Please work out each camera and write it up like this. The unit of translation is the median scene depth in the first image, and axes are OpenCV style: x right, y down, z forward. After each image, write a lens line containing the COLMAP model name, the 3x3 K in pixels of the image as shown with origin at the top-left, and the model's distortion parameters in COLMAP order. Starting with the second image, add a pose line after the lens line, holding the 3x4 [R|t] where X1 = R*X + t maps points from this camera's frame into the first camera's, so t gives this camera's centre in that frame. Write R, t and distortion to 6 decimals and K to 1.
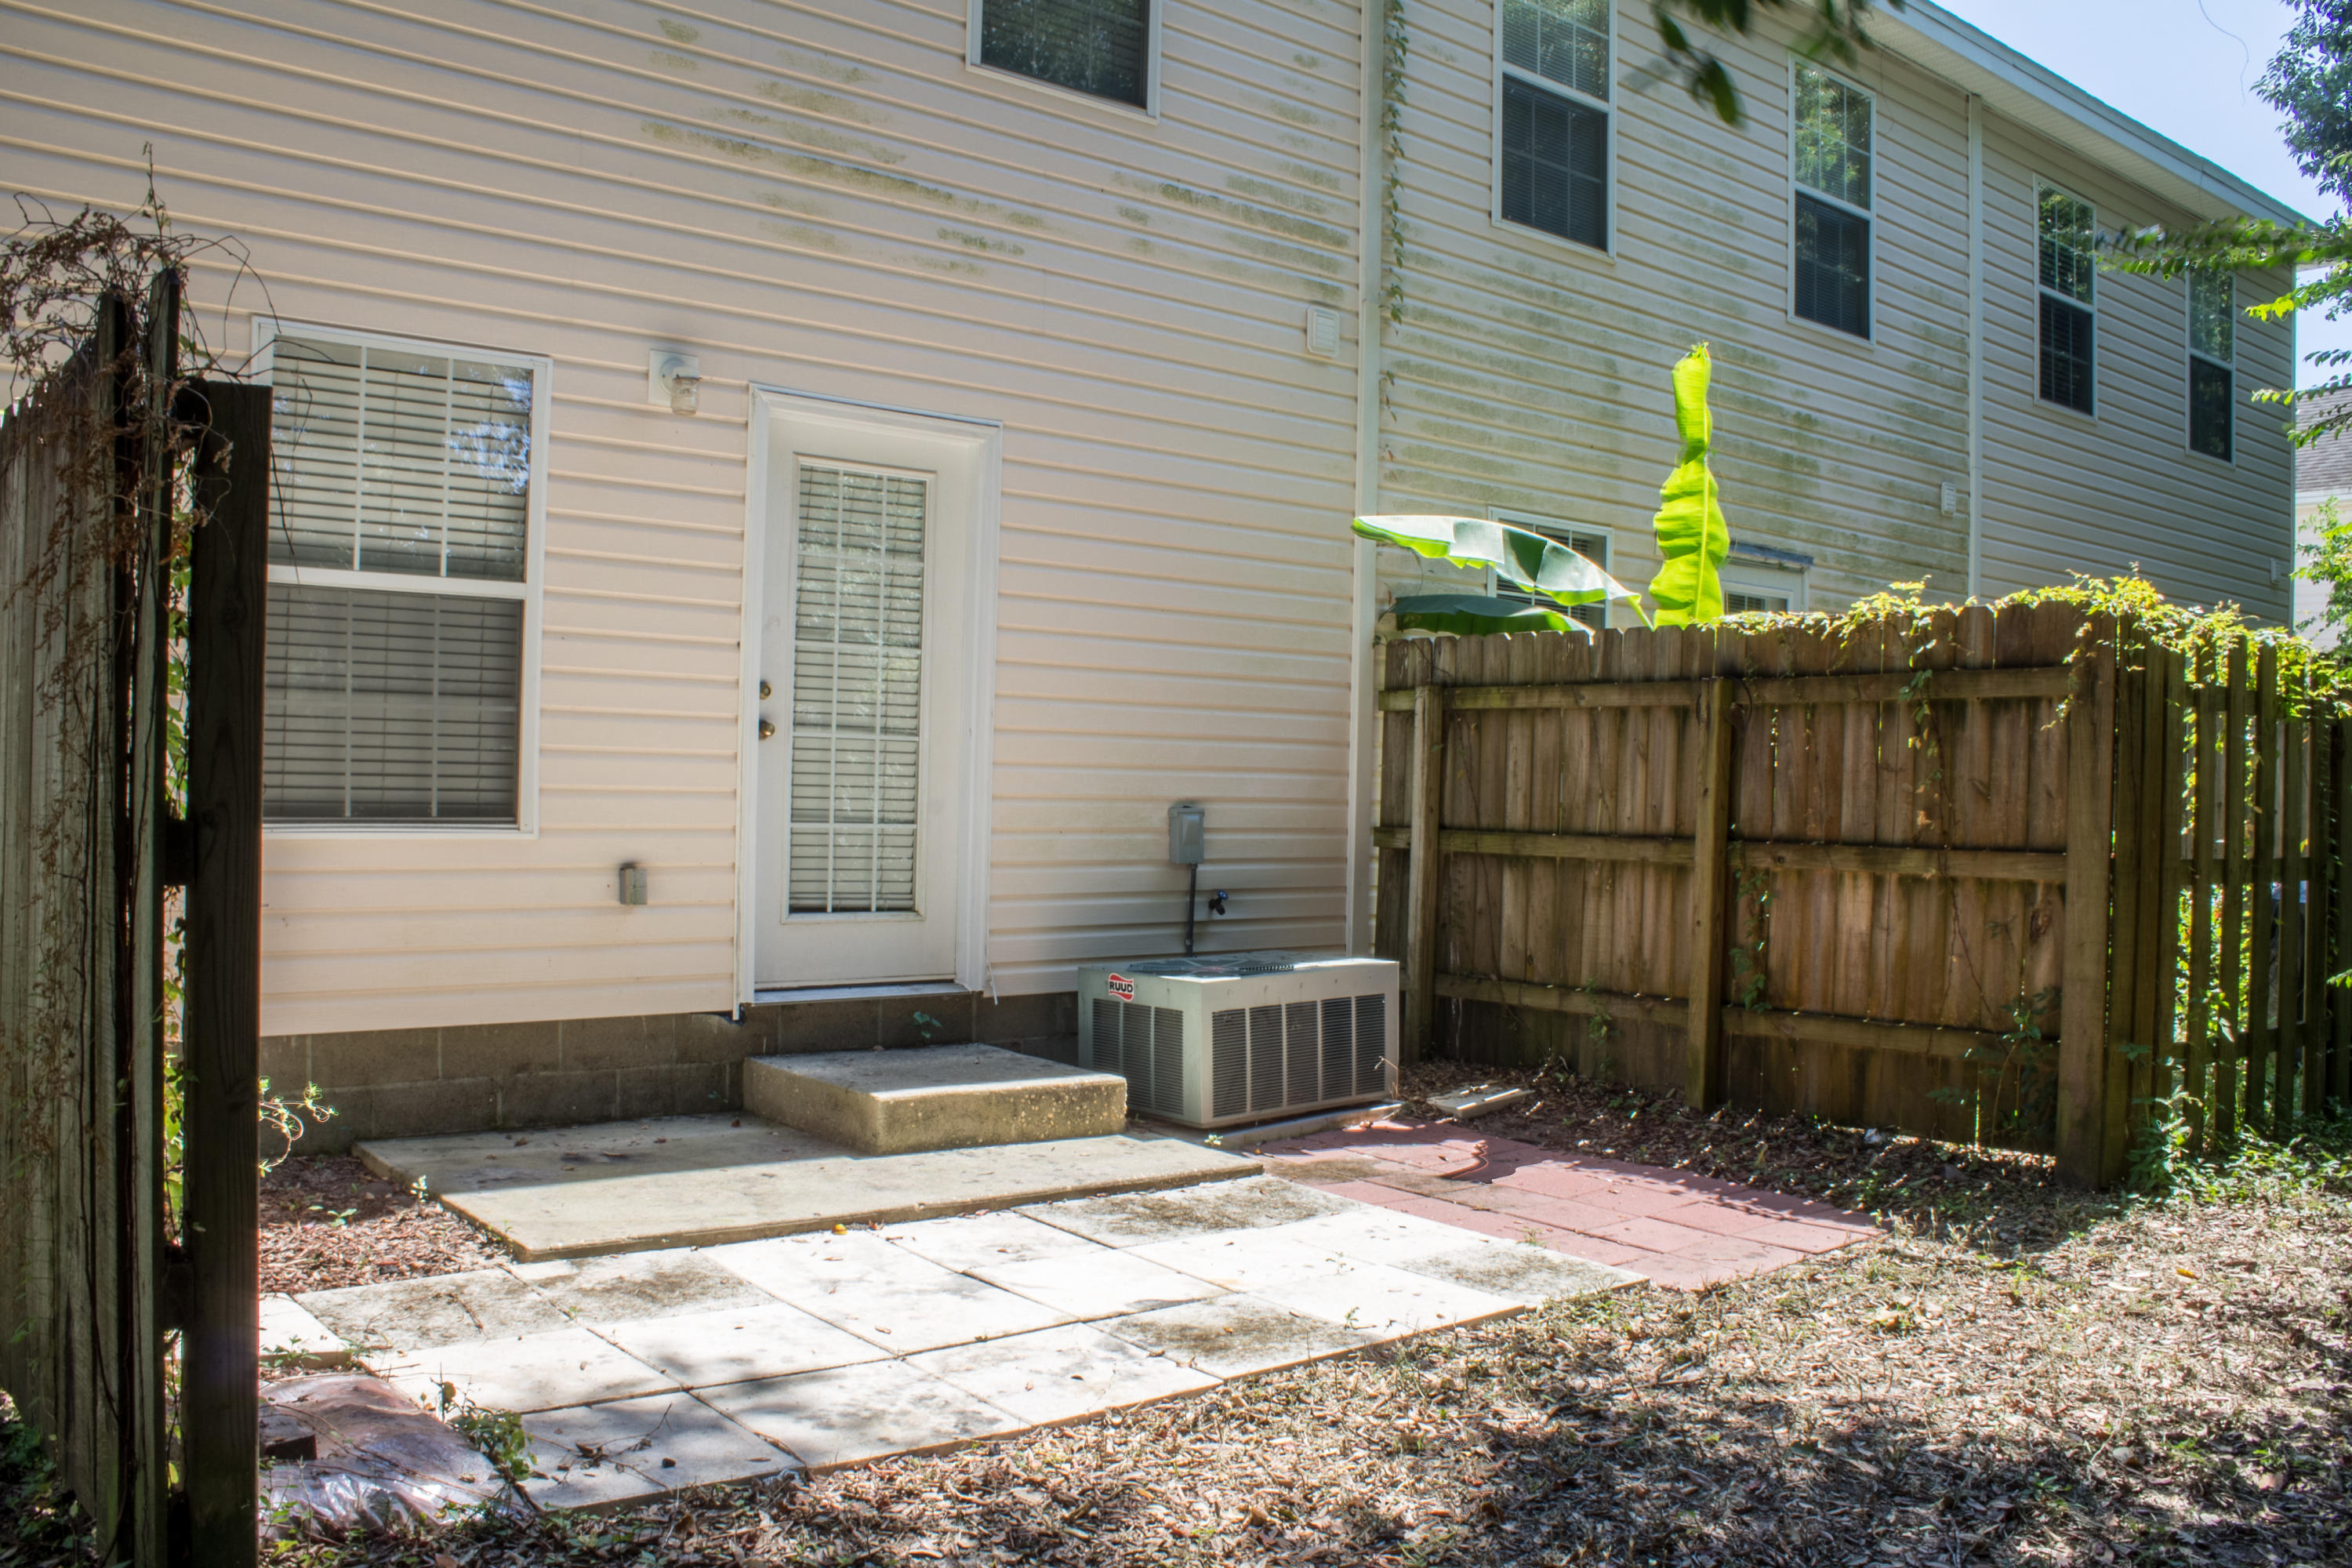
lens RADIAL K [[2015.8, 0, 1194.0], [0, 2015.8, 785.0], [0, 0, 1]] dist [-0.145980, 0.110371]
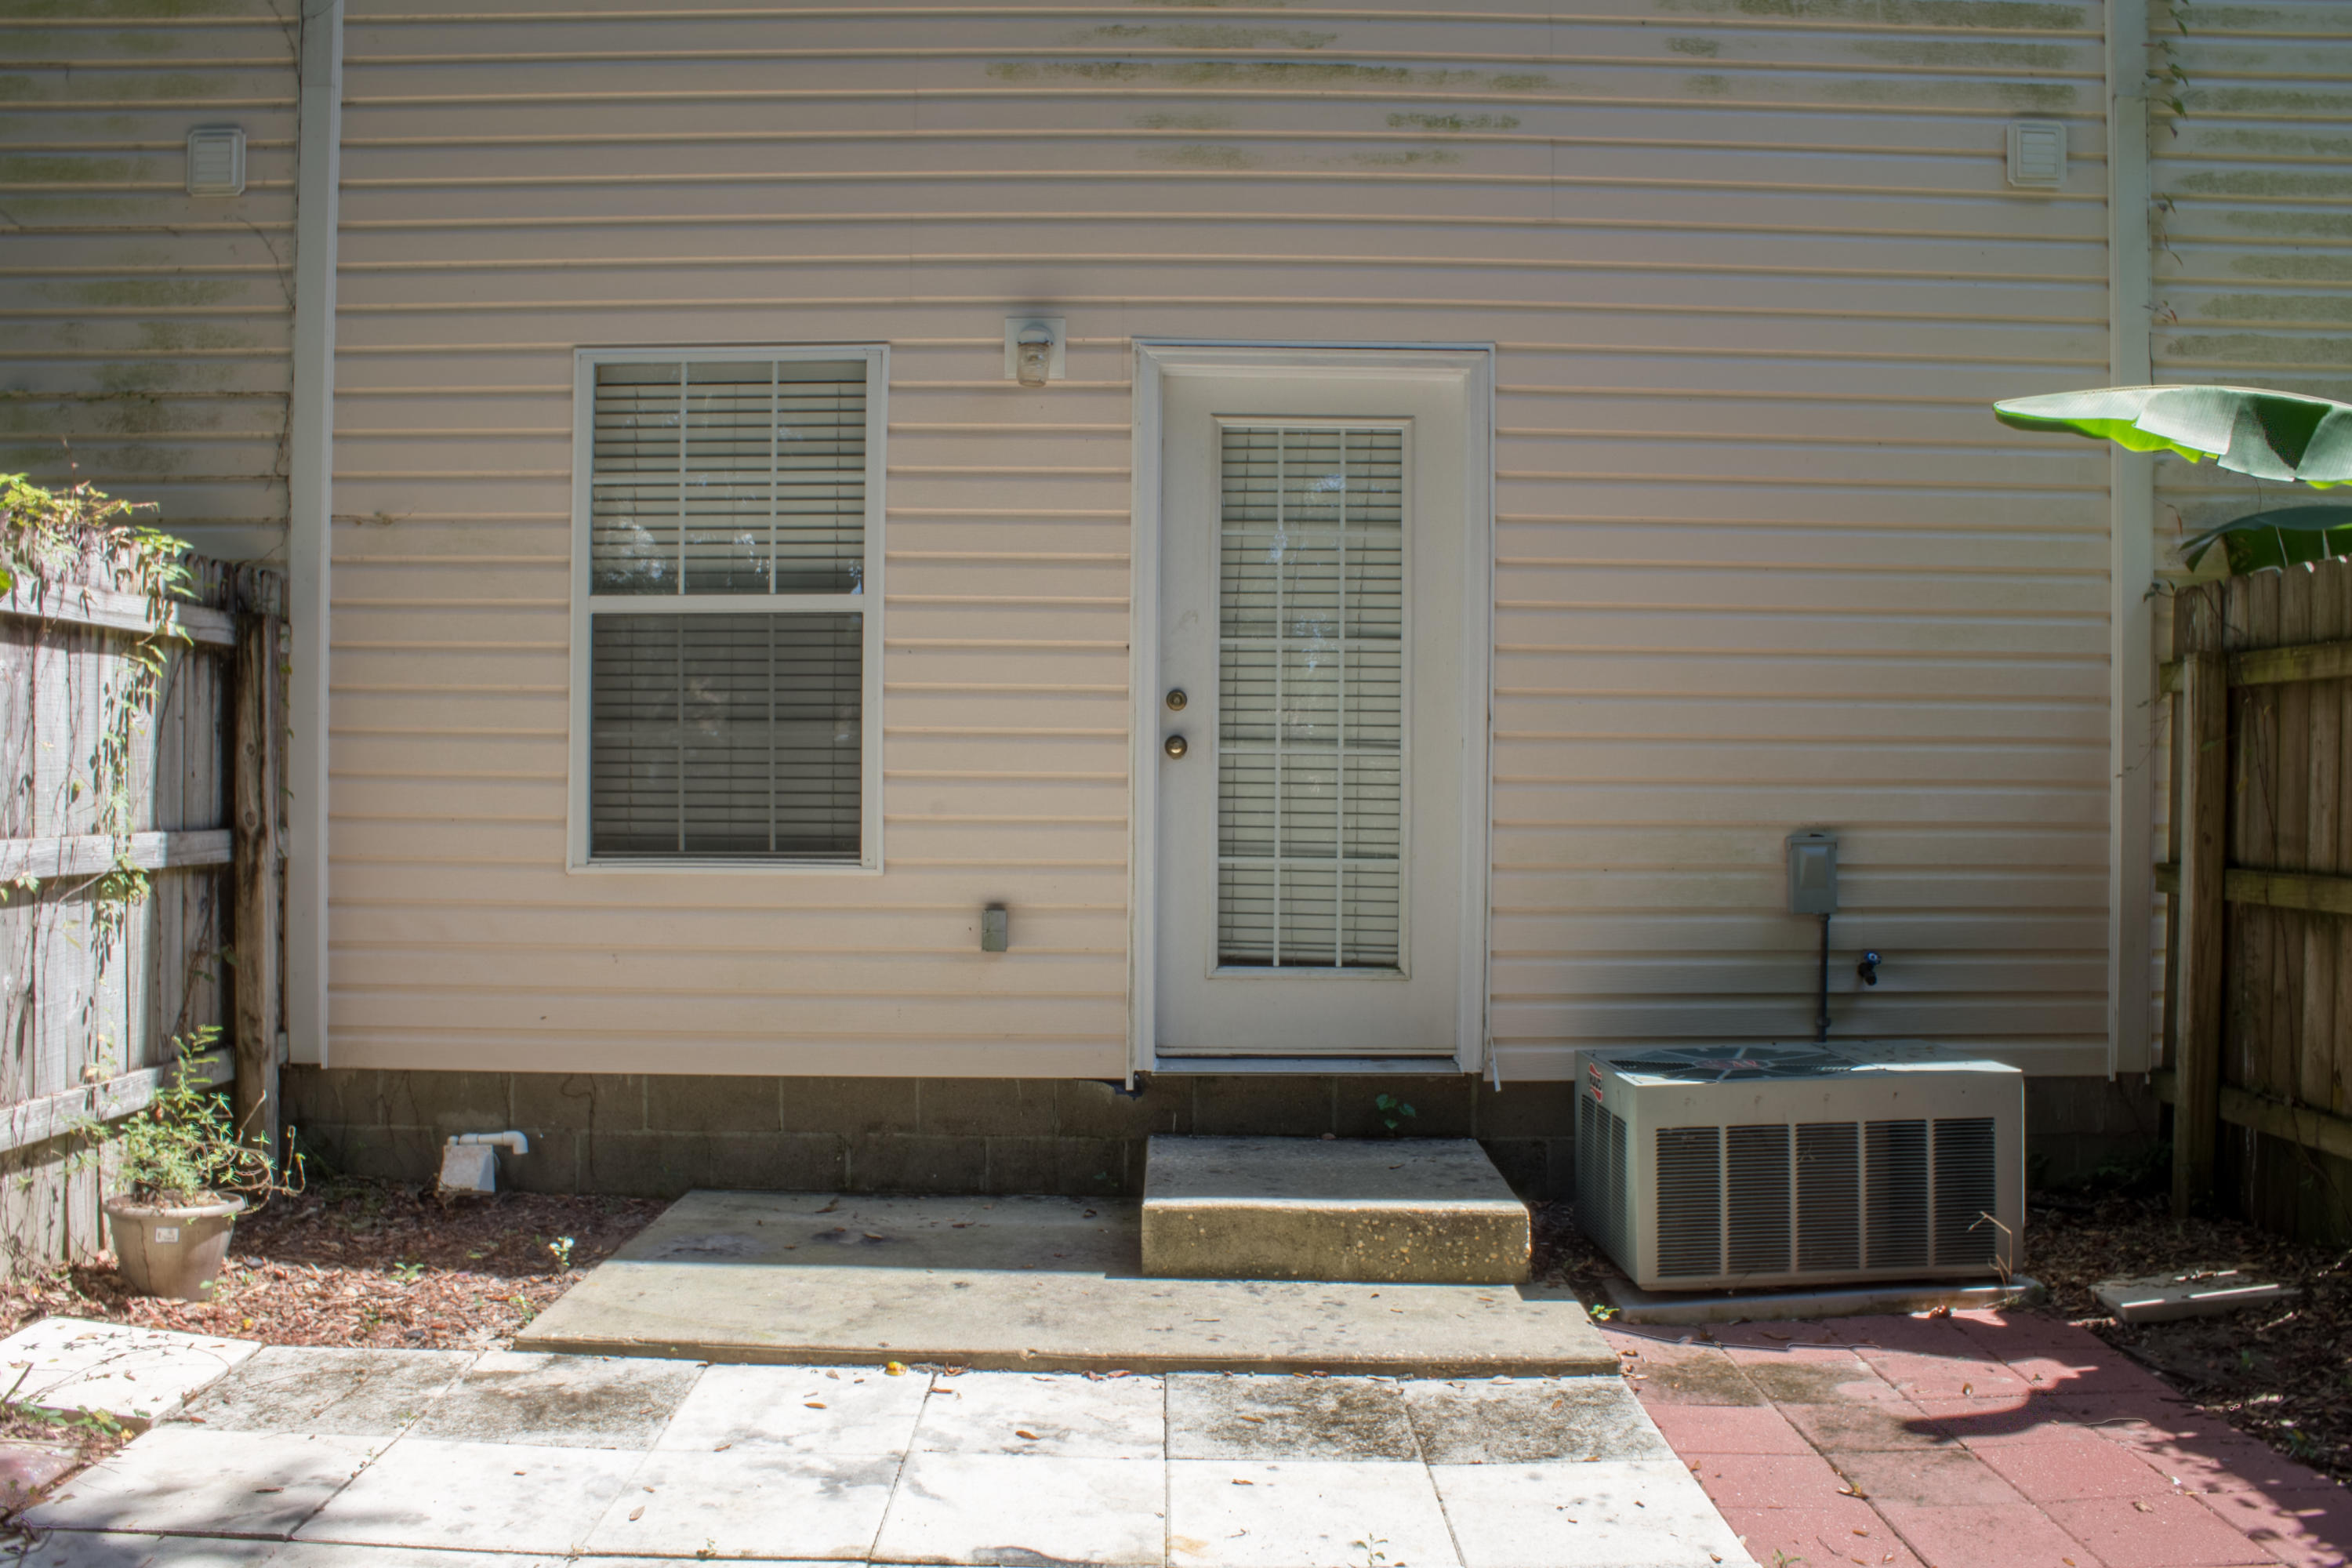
lens RADIAL K [[2015.8, 0, 1159.5], [0, 2015.8, 782.1], [0, 0, 1]] dist [-0.145980, 0.110371]
pose [[0.763304, -0.017574, -0.645801, 0.321042], [0.010300, 0.999834, -0.015034, -0.000204], [0.645958, 0.004824, 0.763358, 0.343303]]
